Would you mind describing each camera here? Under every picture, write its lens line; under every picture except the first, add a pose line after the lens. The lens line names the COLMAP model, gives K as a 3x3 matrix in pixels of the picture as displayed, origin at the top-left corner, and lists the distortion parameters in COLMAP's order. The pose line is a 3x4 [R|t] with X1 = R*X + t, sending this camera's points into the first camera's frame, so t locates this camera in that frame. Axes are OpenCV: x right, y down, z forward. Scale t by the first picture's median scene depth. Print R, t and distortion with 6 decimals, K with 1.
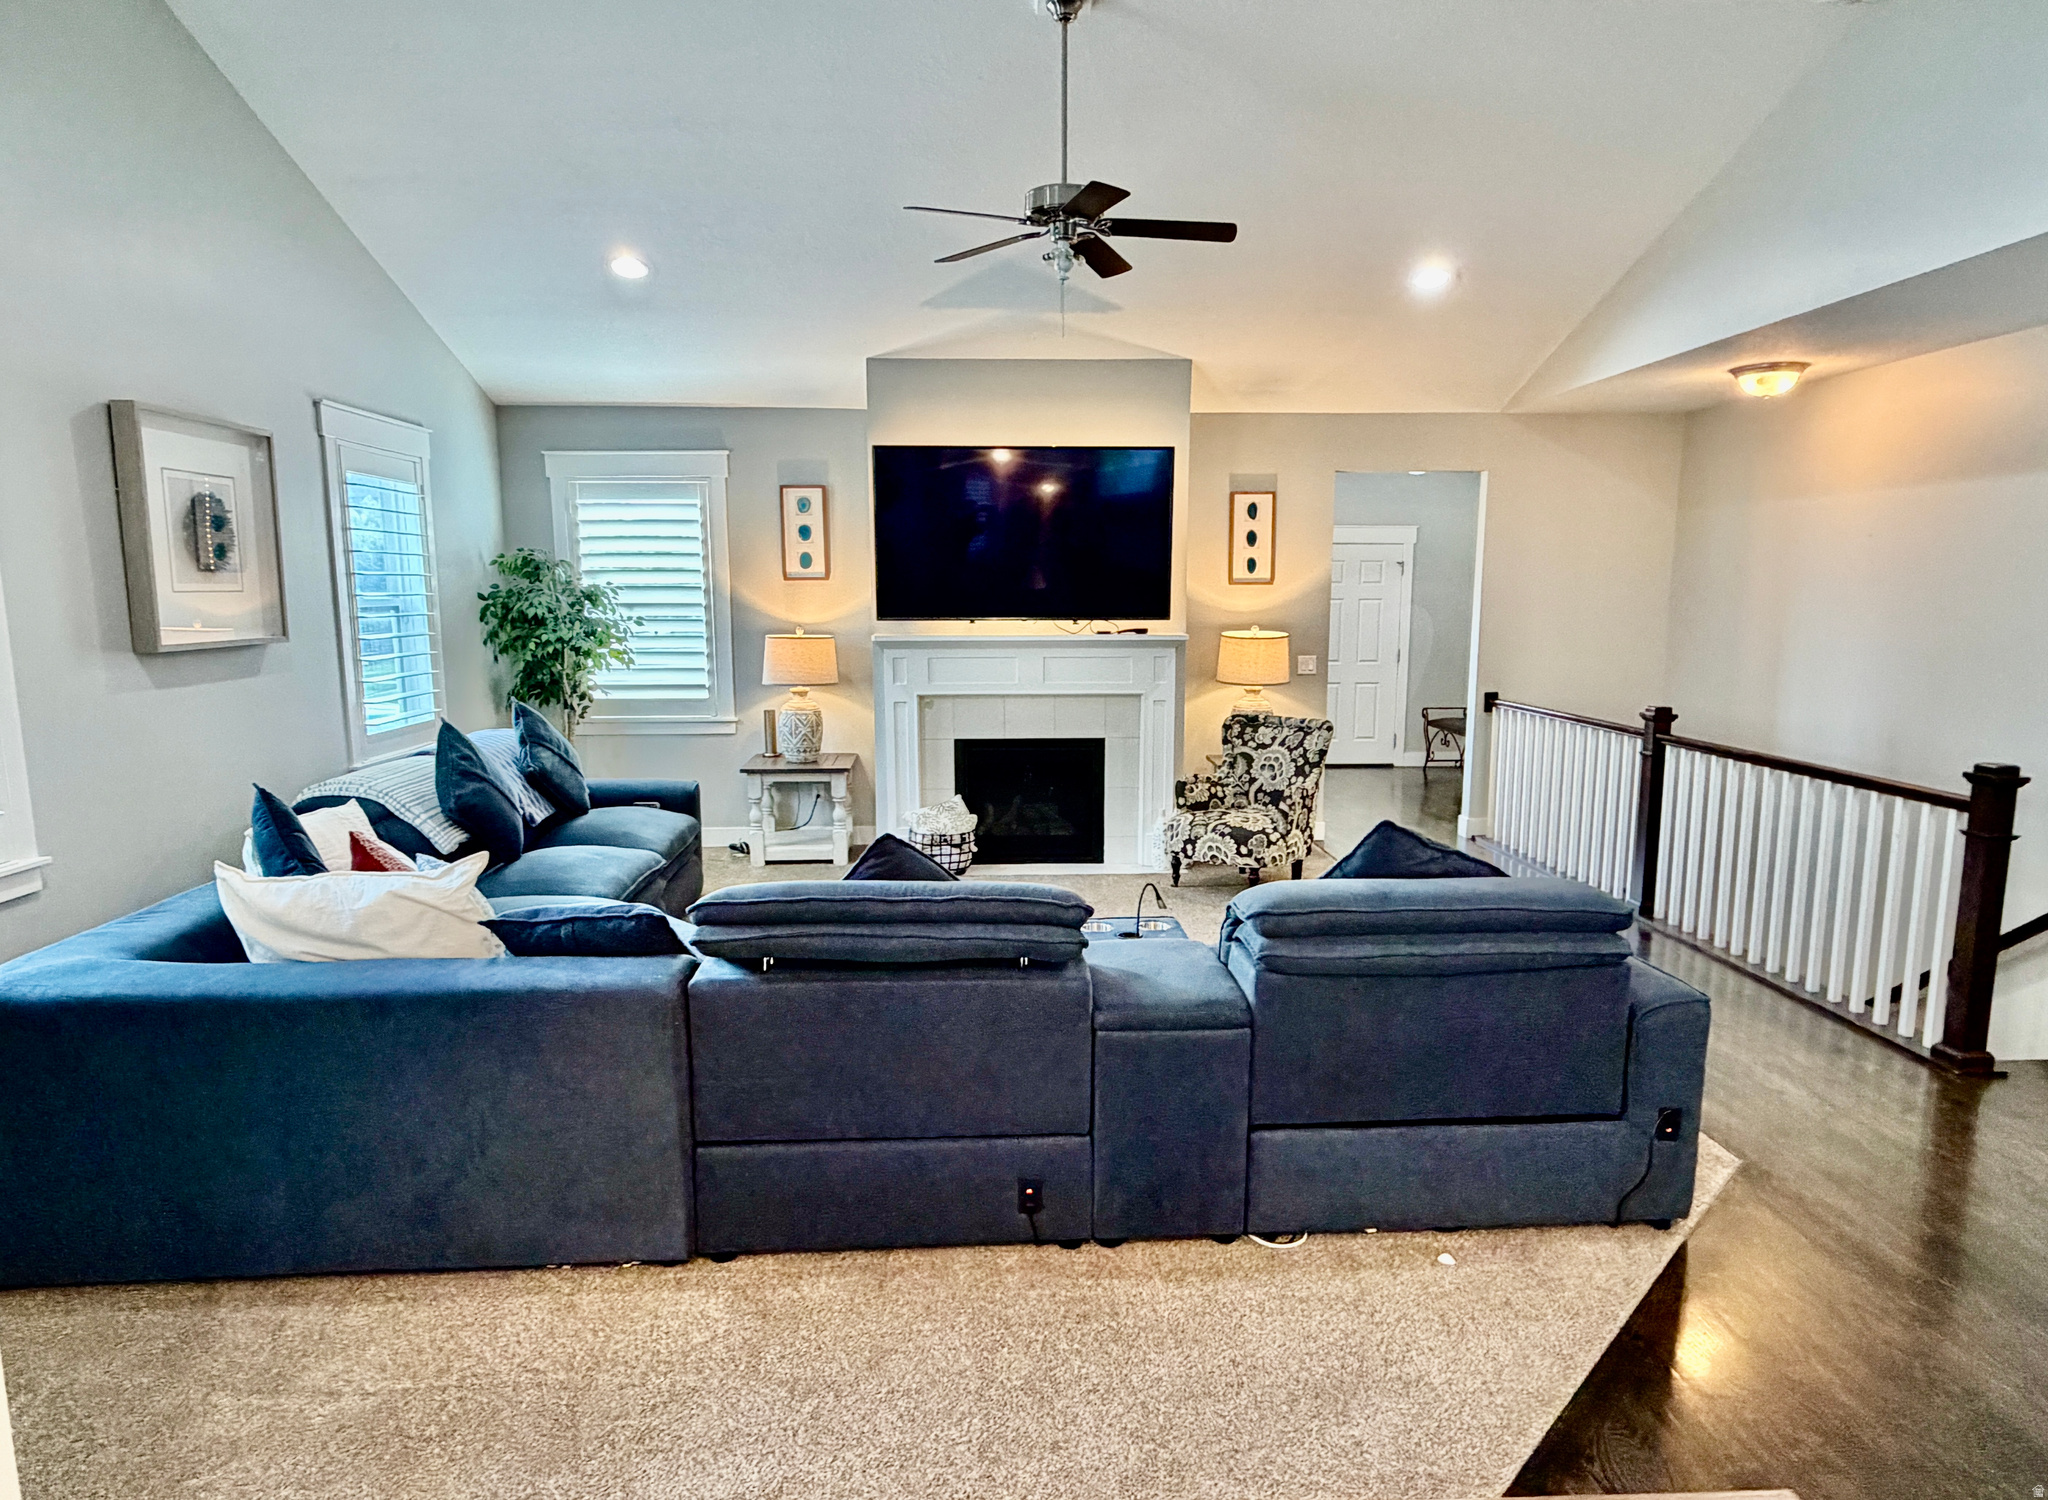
lens RADIAL K [[1227.2, 0, 1019.6], [0, 1227.2, 766.8], [0, 0, 1]] dist [0.004112, 0.000663]
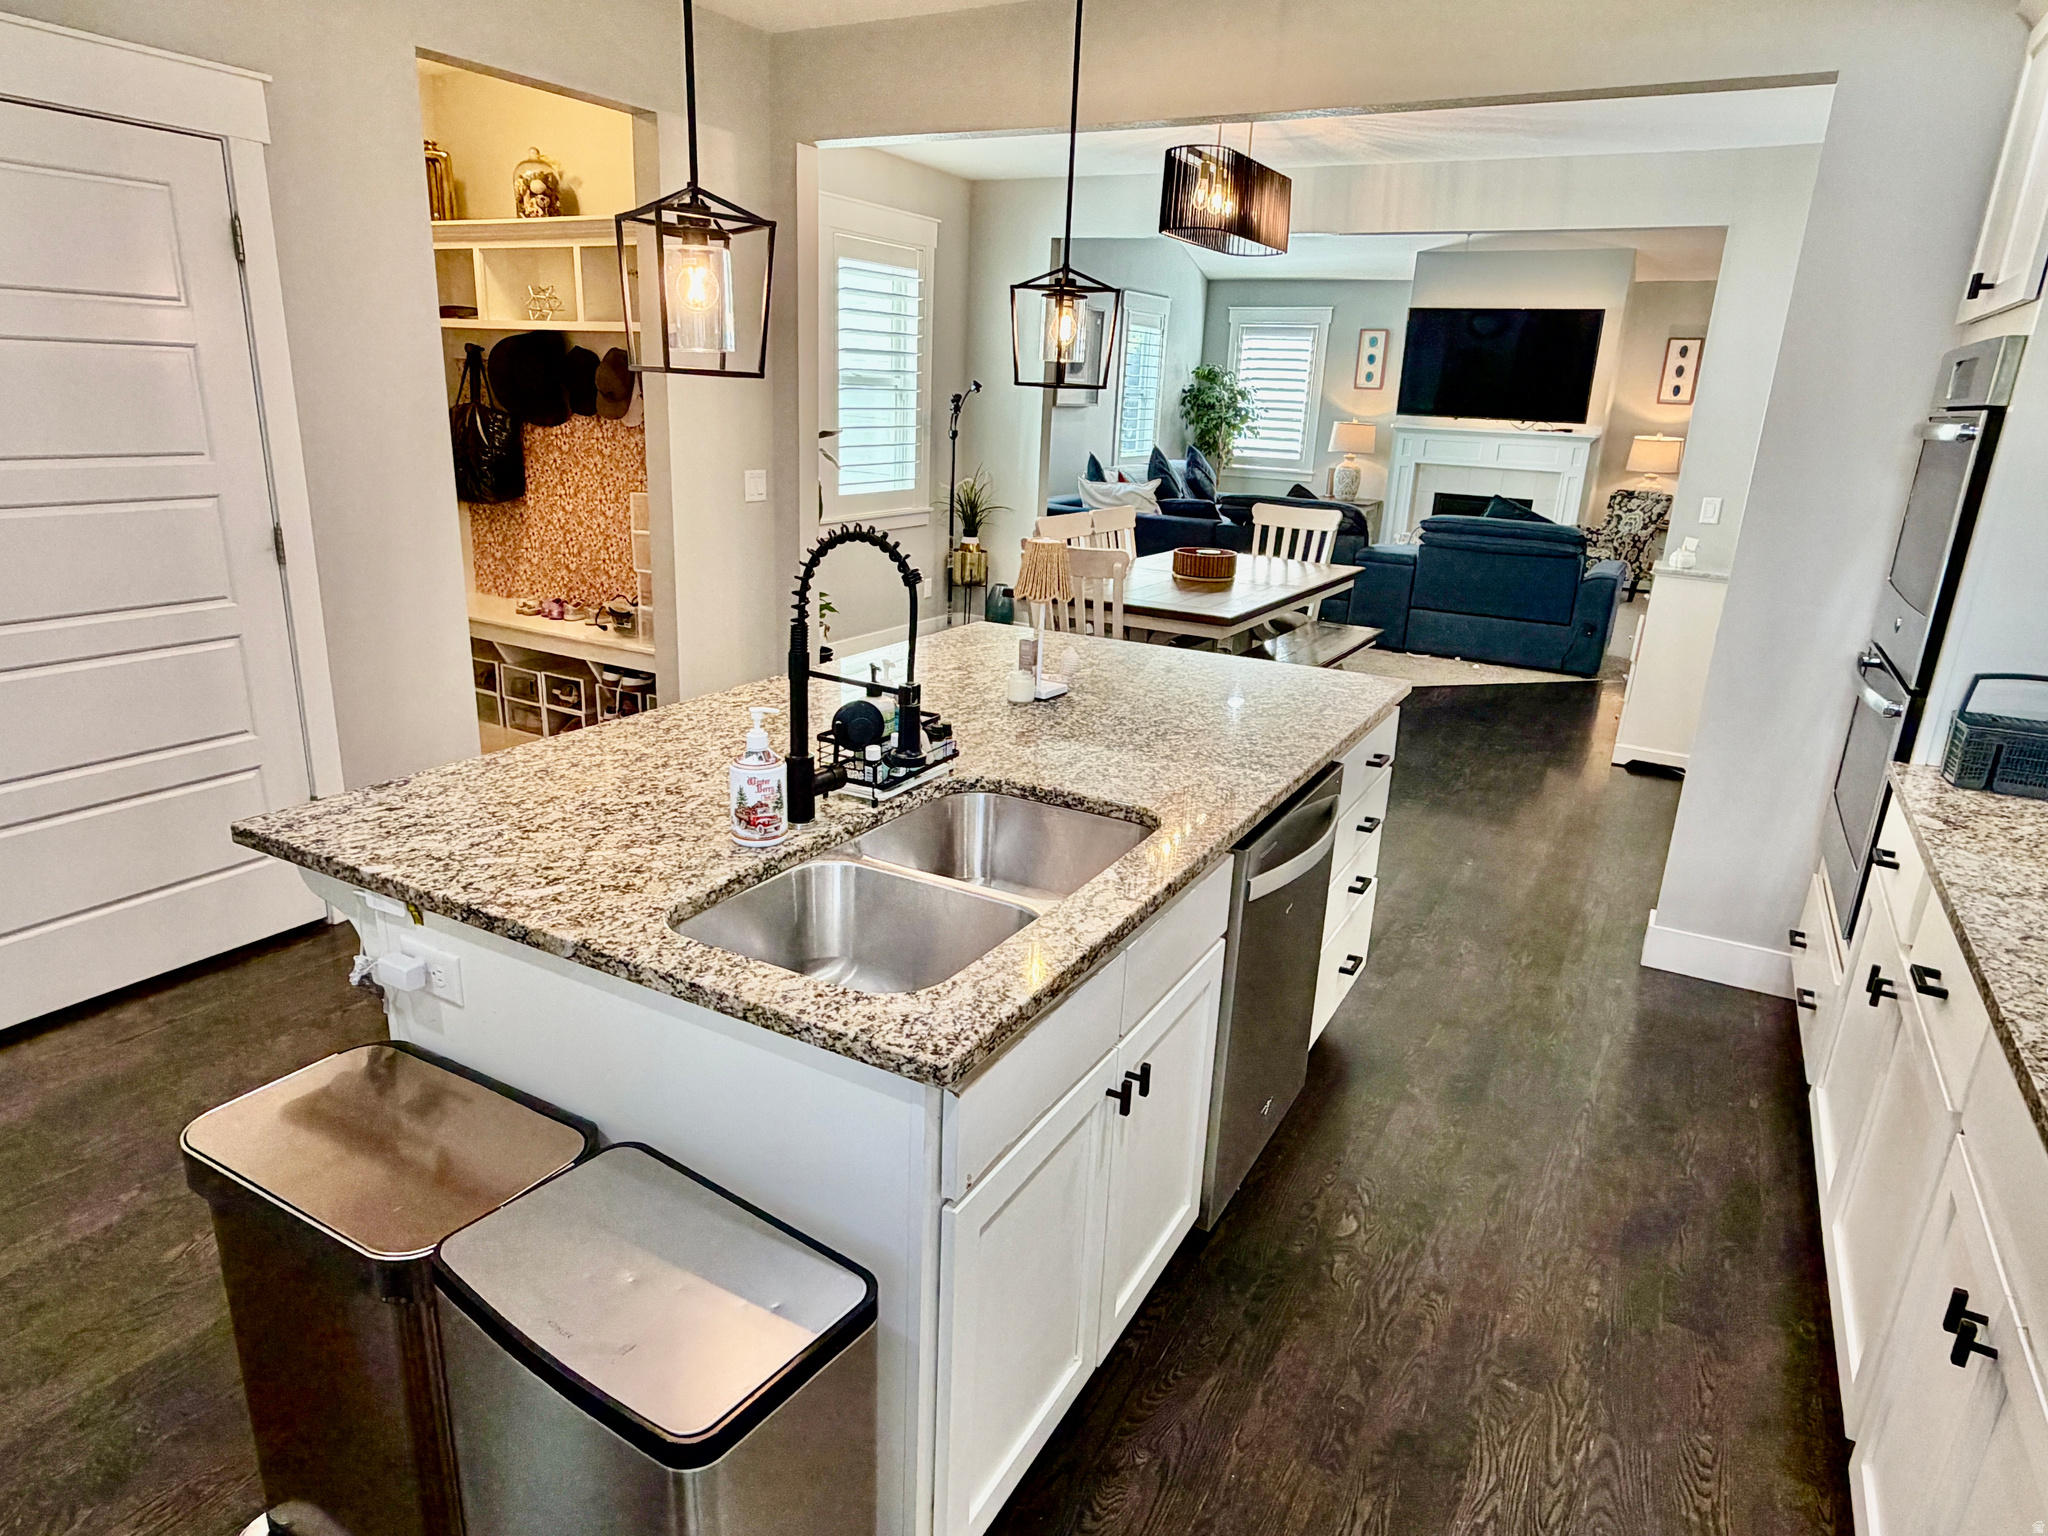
lens RADIAL K [[1222.5, 0, 1007.1], [0, 1222.5, 769.5], [0, 0, 1]] dist [0.001424, -0.001278]
pose [[0.841027, 0.196046, -0.504223, 0.358084], [-0.121327, 0.976639, 0.177356, 0.117353], [0.527214, -0.087986, 0.845165, -0.705918]]
